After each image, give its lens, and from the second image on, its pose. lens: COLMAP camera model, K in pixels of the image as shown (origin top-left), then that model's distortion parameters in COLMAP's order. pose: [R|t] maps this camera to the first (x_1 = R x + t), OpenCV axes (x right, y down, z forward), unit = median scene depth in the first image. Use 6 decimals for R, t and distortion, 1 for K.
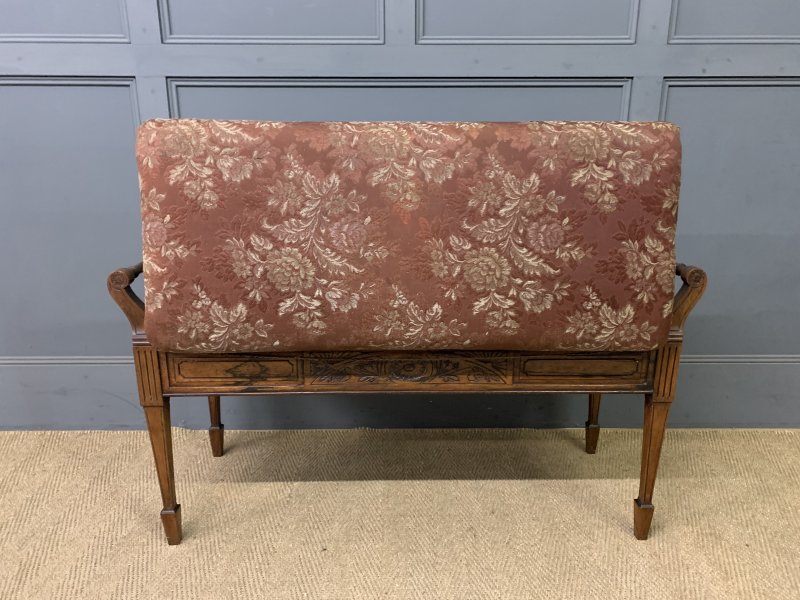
lens RADIAL K [[624.3, 0, 401.0], [0, 624.3, 299.4], [0, 0, 1]] dist [0.012877, -0.000668]
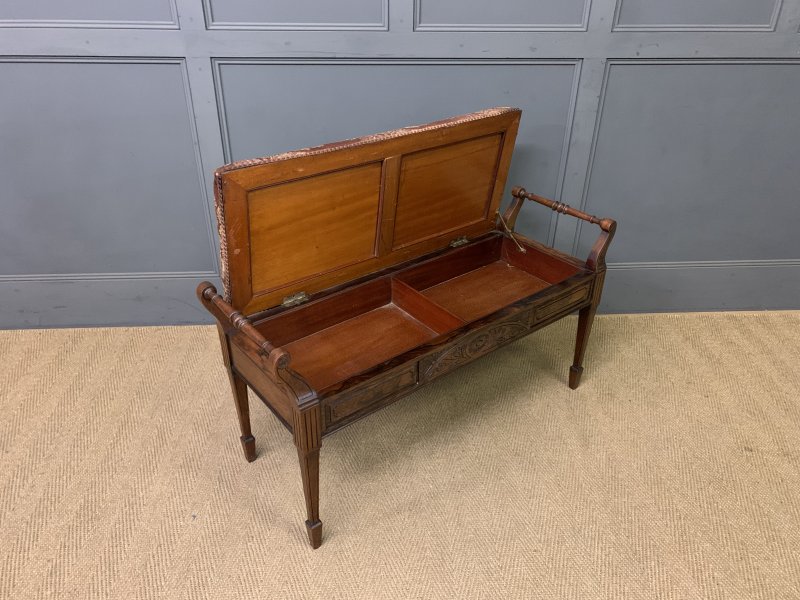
lens RADIAL K [[619.0, 0, 403.6], [0, 619.0, 297.7], [0, 0, 1]] dist [0.011714, 0.002125]
pose [[0.997838, -0.020210, 0.062539, -0.085446], [0.003411, 0.966187, 0.257819, -0.218207], [-0.065635, -0.257048, 0.964167, -0.327309]]
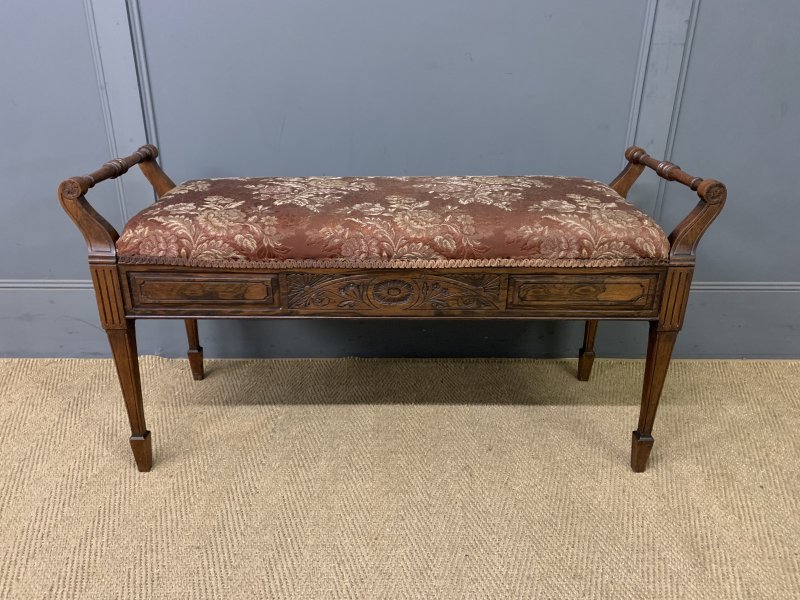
lens RADIAL K [[622.6, 0, 394.2], [0, 622.6, 295.6], [0, 0, 1]] dist [0.019474, -0.006663]
pose [[0.999969, 0.005349, 0.005790, -0.003272], [-0.006026, 0.992250, 0.124108, -0.003944], [-0.005081, -0.124139, 0.992252, 0.094926]]
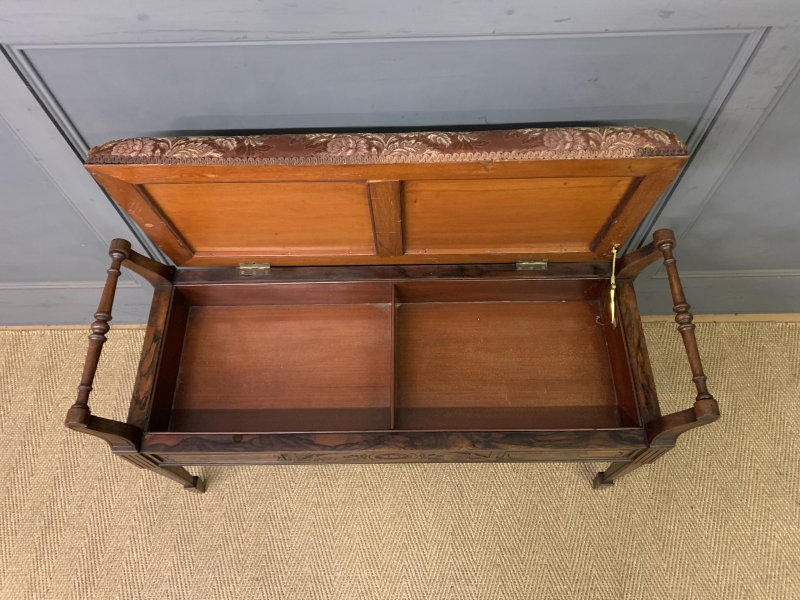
lens RADIAL K [[620.6, 0, 402.5], [0, 620.6, 303.2], [0, 0, 1]] dist [0.012083, 0.002539]
pose [[0.999838, -0.009964, -0.015011, 0.025718], [0.017751, 0.687379, 0.726082, -0.631557], [0.003083, -0.726230, 0.687445, 0.409608]]
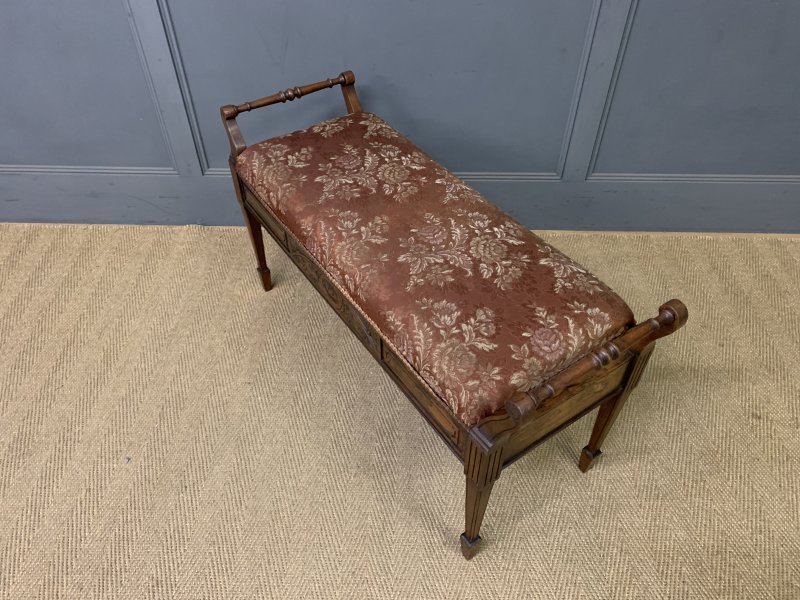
lens RADIAL K [[620.6, 0, 402.5], [0, 620.6, 303.2], [0, 0, 1]] dist [0.012083, 0.002539]
pose [[0.999765, 0.019253, -0.009975, 0.059829], [-0.011932, 0.872615, 0.488264, -0.295573], [0.018105, -0.488030, 0.872639, -0.121664]]
